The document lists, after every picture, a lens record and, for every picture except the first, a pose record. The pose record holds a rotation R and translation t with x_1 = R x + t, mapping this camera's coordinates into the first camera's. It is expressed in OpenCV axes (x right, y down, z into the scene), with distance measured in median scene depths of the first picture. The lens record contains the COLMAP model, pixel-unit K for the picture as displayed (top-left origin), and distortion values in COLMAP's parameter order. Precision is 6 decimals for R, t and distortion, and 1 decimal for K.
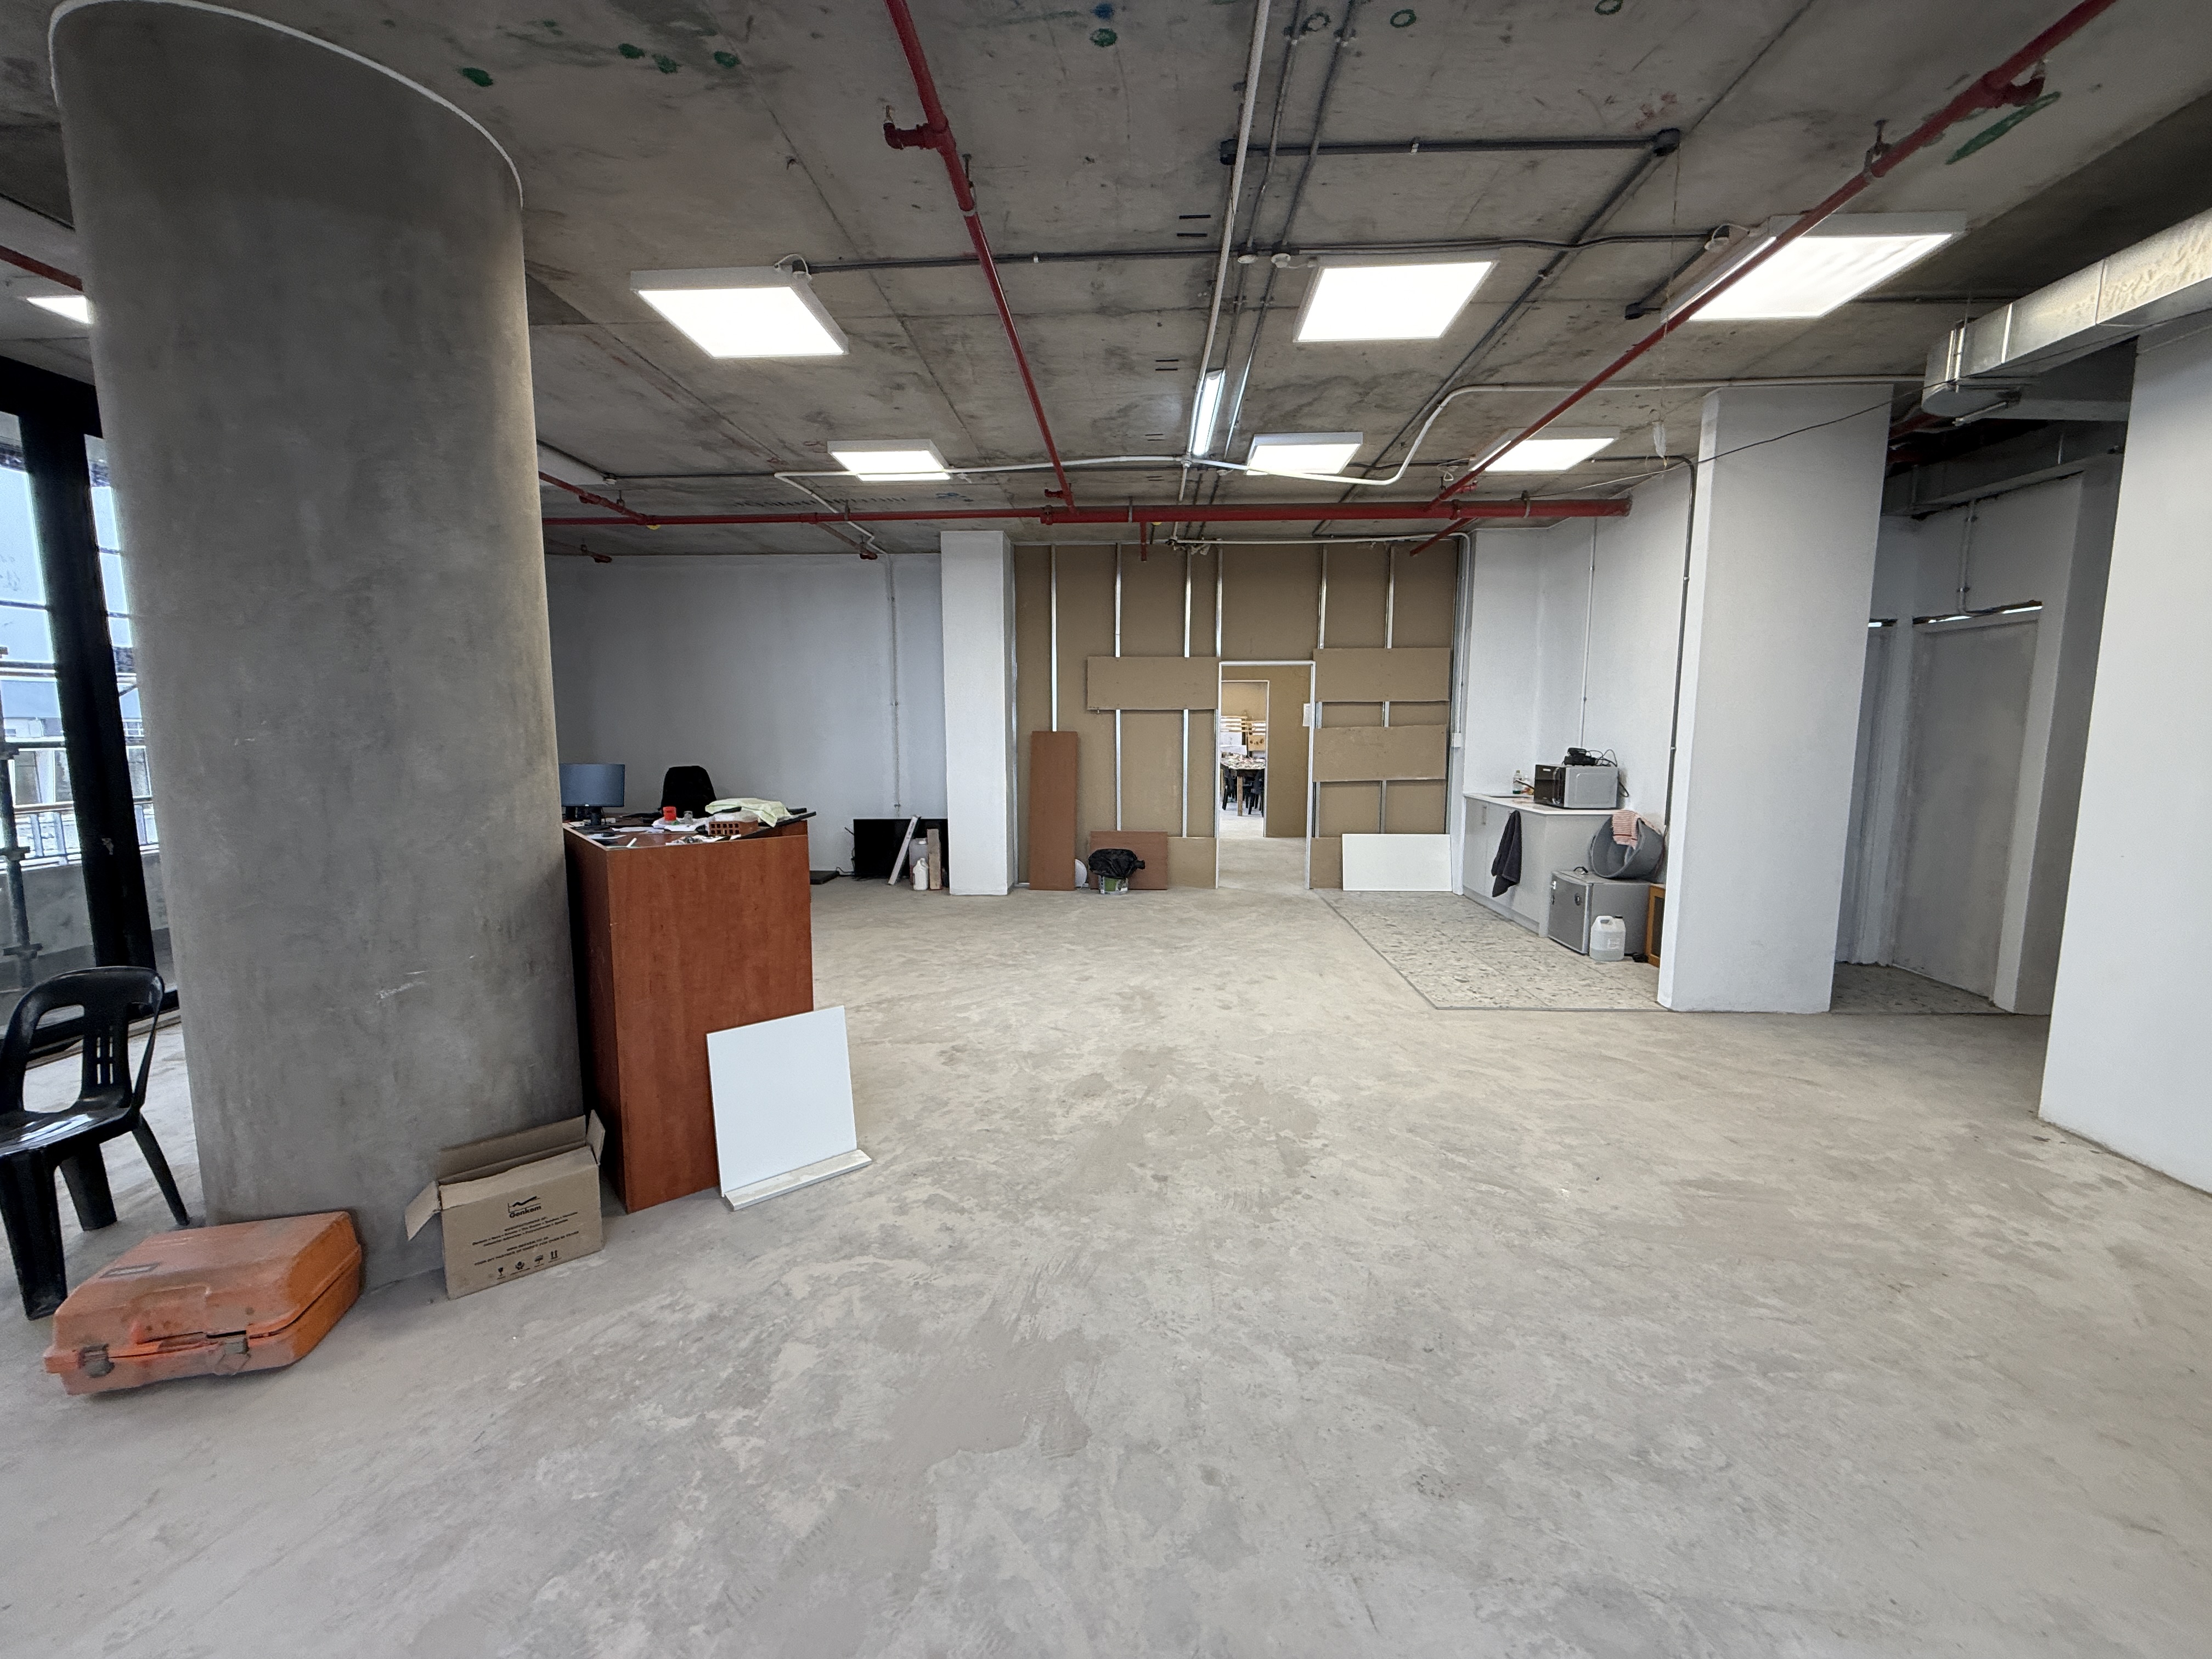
lens RADIAL K [[881.6, 0, 1096.8], [0, 881.6, 829.2], [0, 0, 1]] dist [-0.001825, 0.000535]
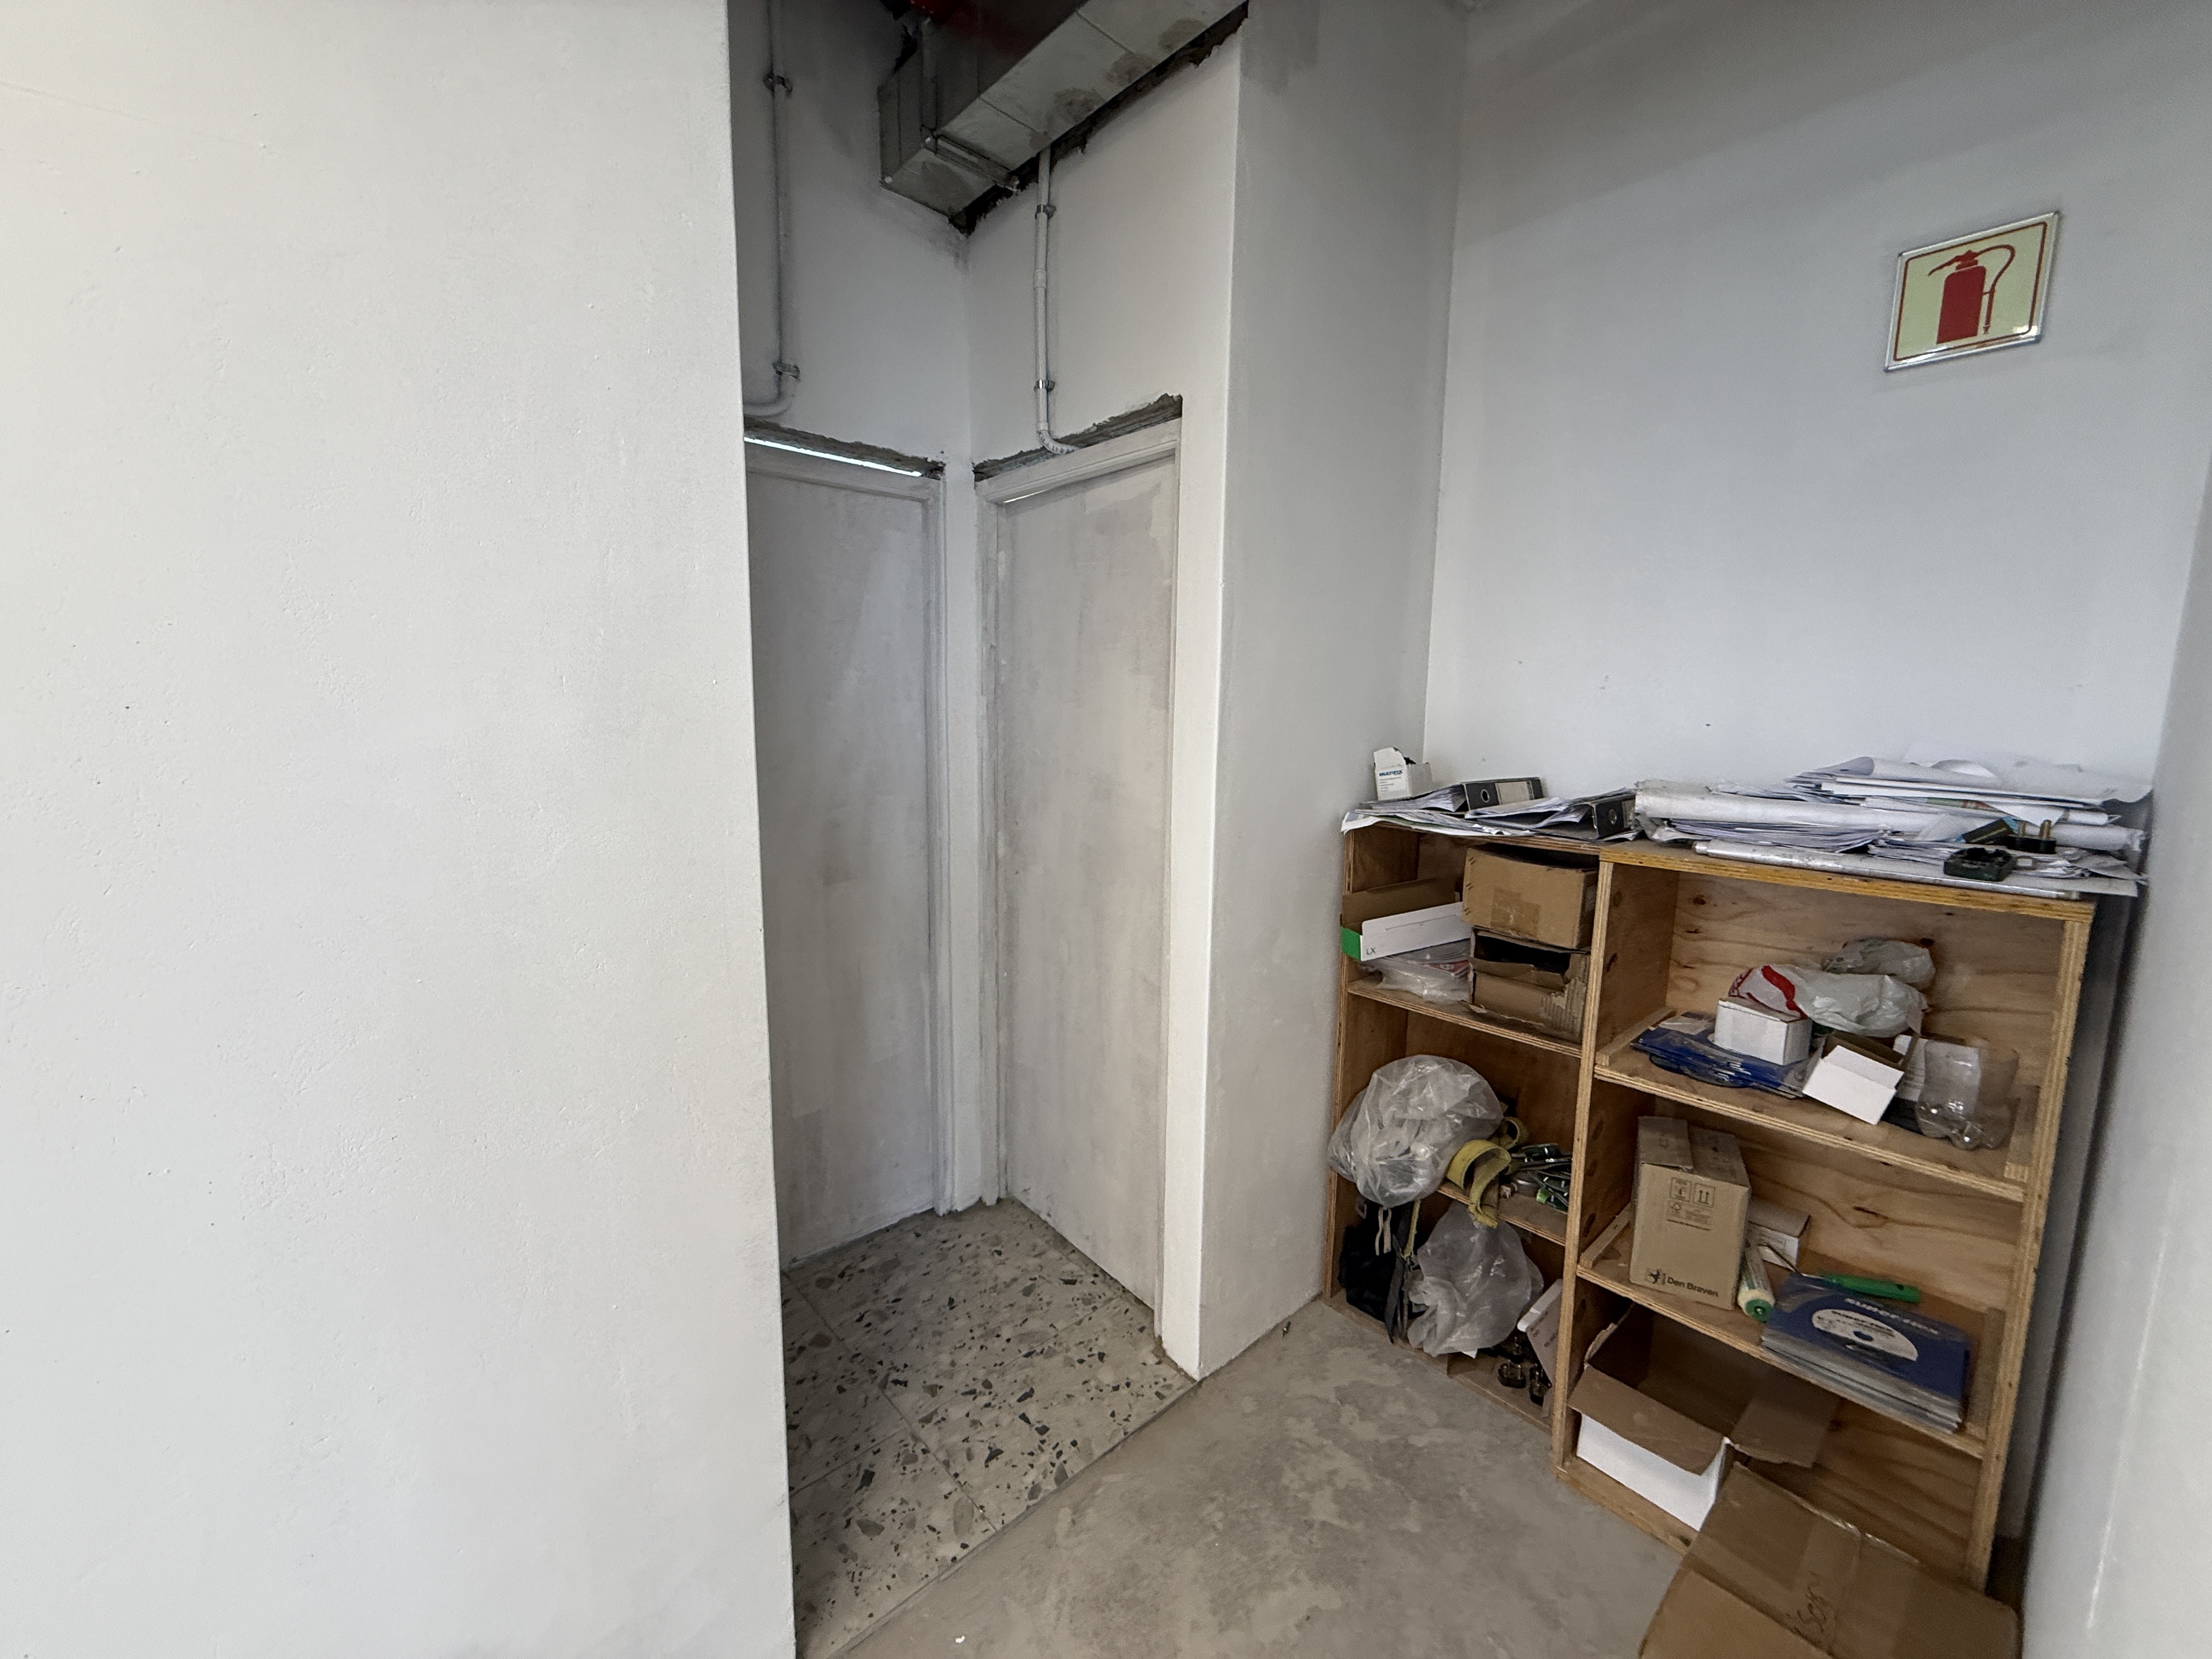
lens RADIAL K [[881.6, 0, 1099.3], [0, 881.6, 827.5], [0, 0, 1]] dist [-0.001825, 0.000535]
pose [[0.712689, -0.092887, 0.695303, 0.131361], [0.071032, 0.995656, 0.060204, -0.016111], [-0.697874, 0.006481, 0.716191, 0.129635]]
